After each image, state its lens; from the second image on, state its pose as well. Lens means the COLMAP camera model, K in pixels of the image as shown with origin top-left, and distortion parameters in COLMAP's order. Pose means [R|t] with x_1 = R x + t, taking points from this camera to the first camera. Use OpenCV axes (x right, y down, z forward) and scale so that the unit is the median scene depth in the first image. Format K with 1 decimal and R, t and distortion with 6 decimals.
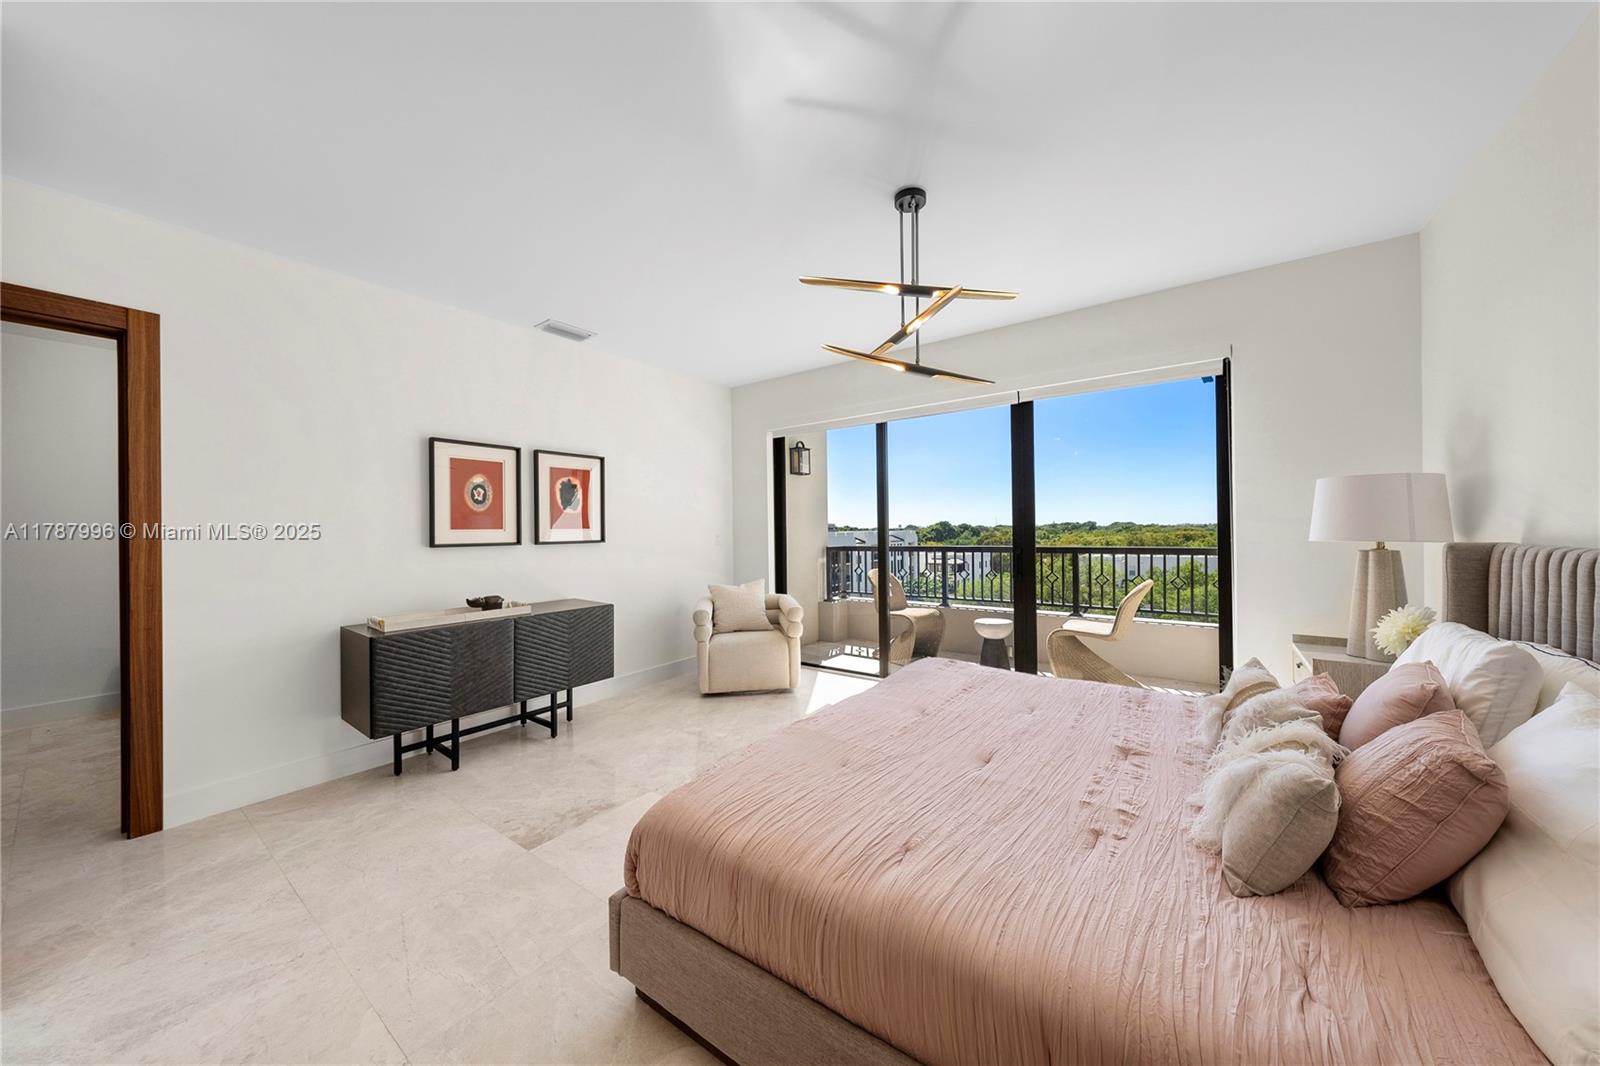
lens RADIAL K [[551.6, 0, 799.7], [0, 551.6, 529.7], [0, 0, 1]] dist [-0.001483, 0.000004]
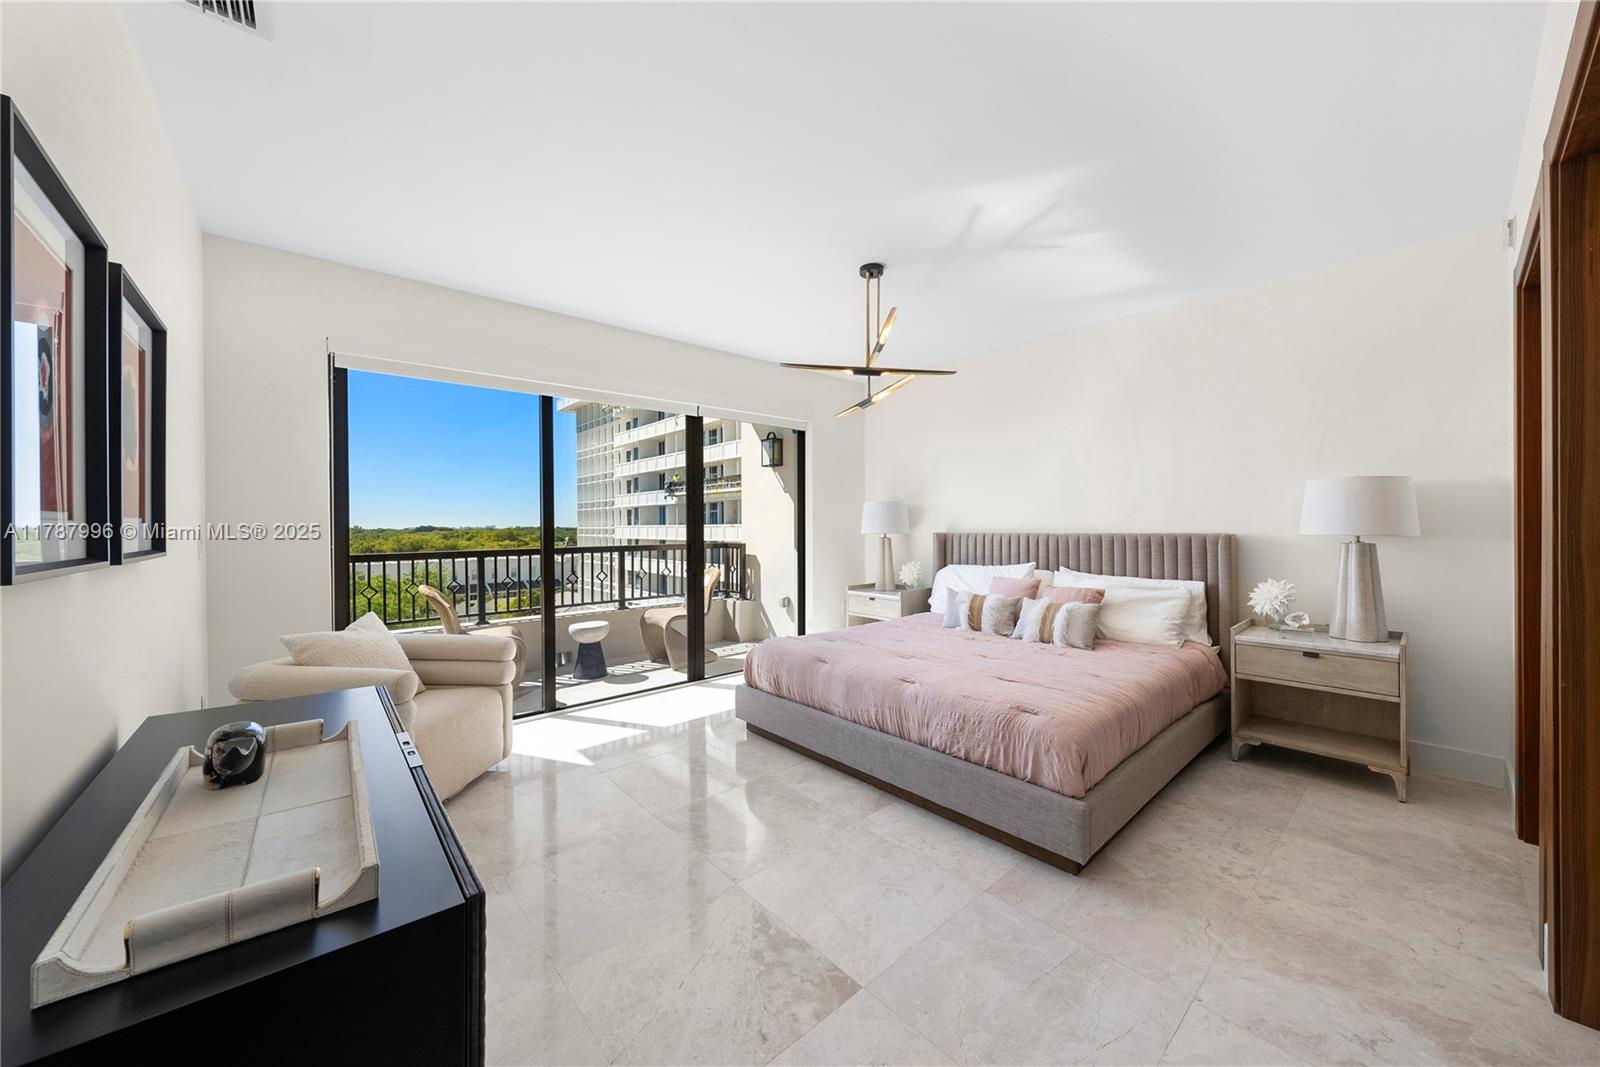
lens RADIAL K [[581.1, 0, 800.4], [0, 581.1, 534.1], [0, 0, 1]] dist [0.001075, 0.000021]
pose [[0.201191, -0.004256, 0.979543, -0.544915], [0.007128, 0.999970, 0.002880, 0.007426], [-0.979526, 0.006403, 0.201215, 0.415979]]
